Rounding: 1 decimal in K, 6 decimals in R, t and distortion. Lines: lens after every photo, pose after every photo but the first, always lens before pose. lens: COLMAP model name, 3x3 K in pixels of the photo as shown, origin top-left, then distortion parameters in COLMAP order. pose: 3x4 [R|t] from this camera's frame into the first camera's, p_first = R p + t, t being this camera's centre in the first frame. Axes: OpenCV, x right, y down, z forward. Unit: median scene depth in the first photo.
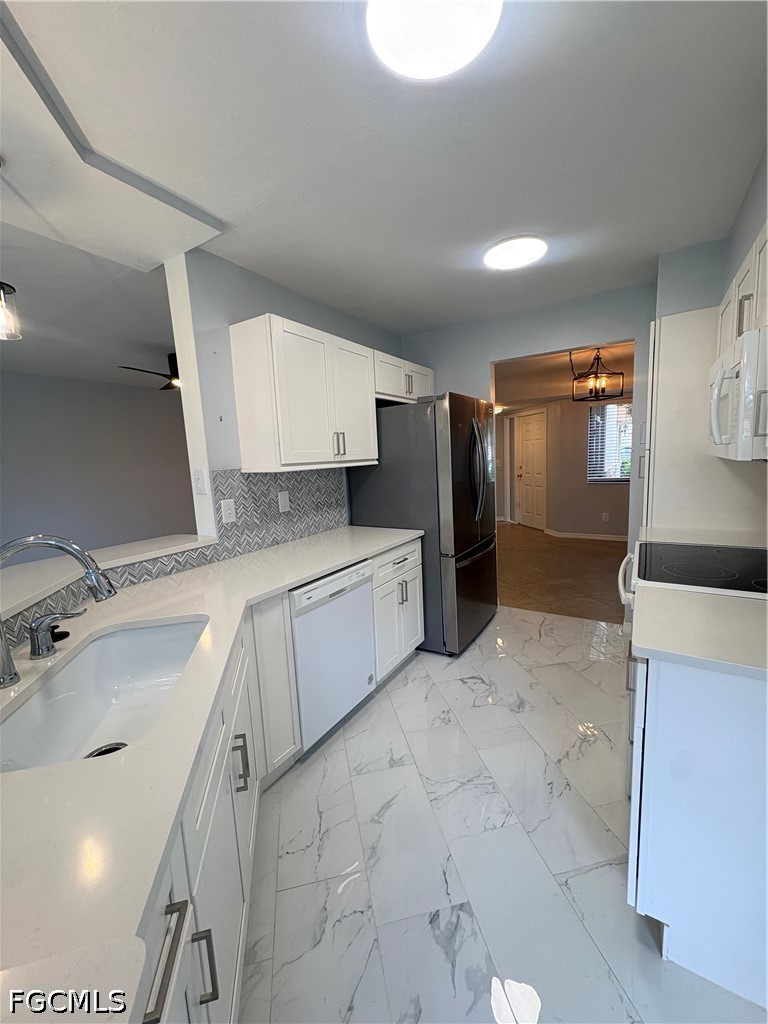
lens RADIAL K [[406.6, 0, 384.6], [0, 406.6, 513.8], [0, 0, 1]] dist [0.003070, -0.000544]
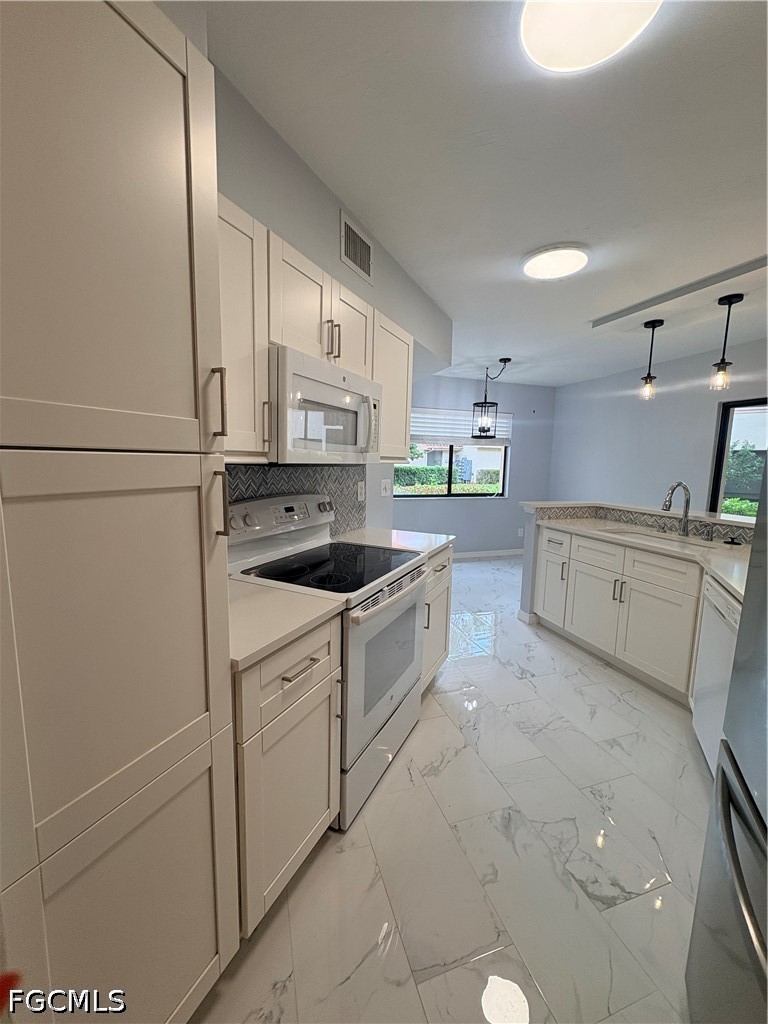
lens RADIAL K [[406.6, 0, 384.1], [0, 406.6, 512.8], [0, 0, 1]] dist [0.003070, -0.000544]
pose [[-0.993874, 0.039927, -0.103059, 0.574864], [0.010229, 0.961695, 0.273933, -0.214583], [0.110049, 0.271200, -0.956211, 1.450850]]
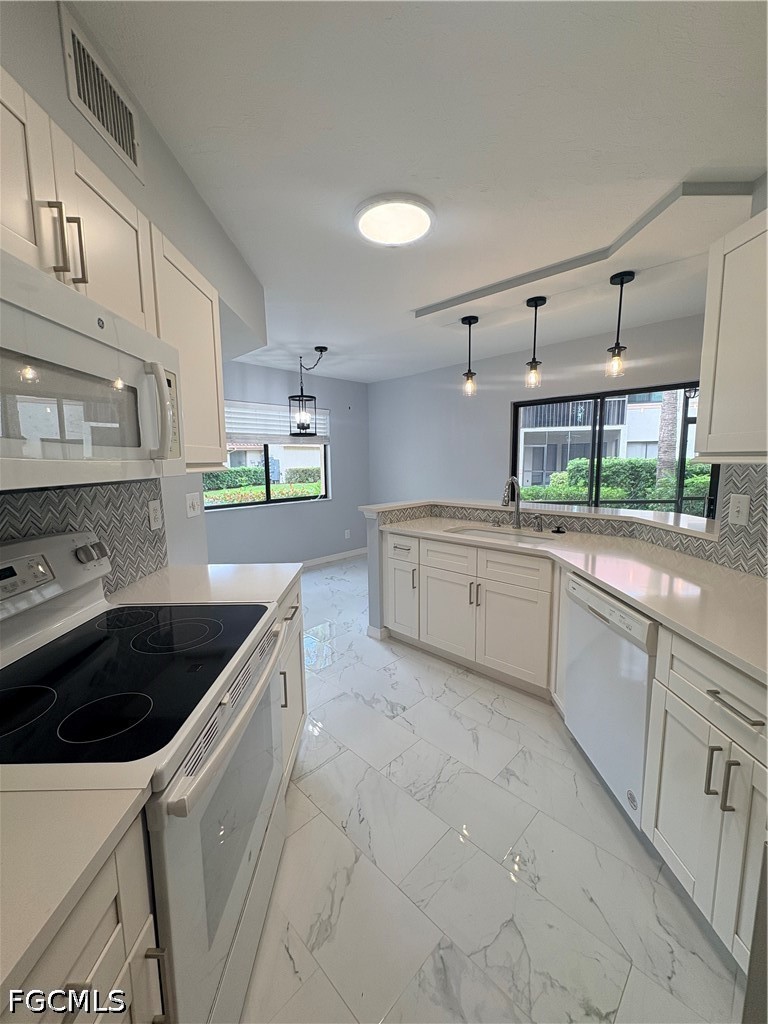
lens RADIAL K [[406.6, 0, 384.1], [0, 406.6, 512.8], [0, 0, 1]] dist [0.003070, -0.000544]
pose [[-0.837744, 0.129013, -0.530604, 0.564396], [-0.025034, 0.961594, 0.273330, -0.185459], [0.545489, 0.242264, -0.802340, 1.183022]]
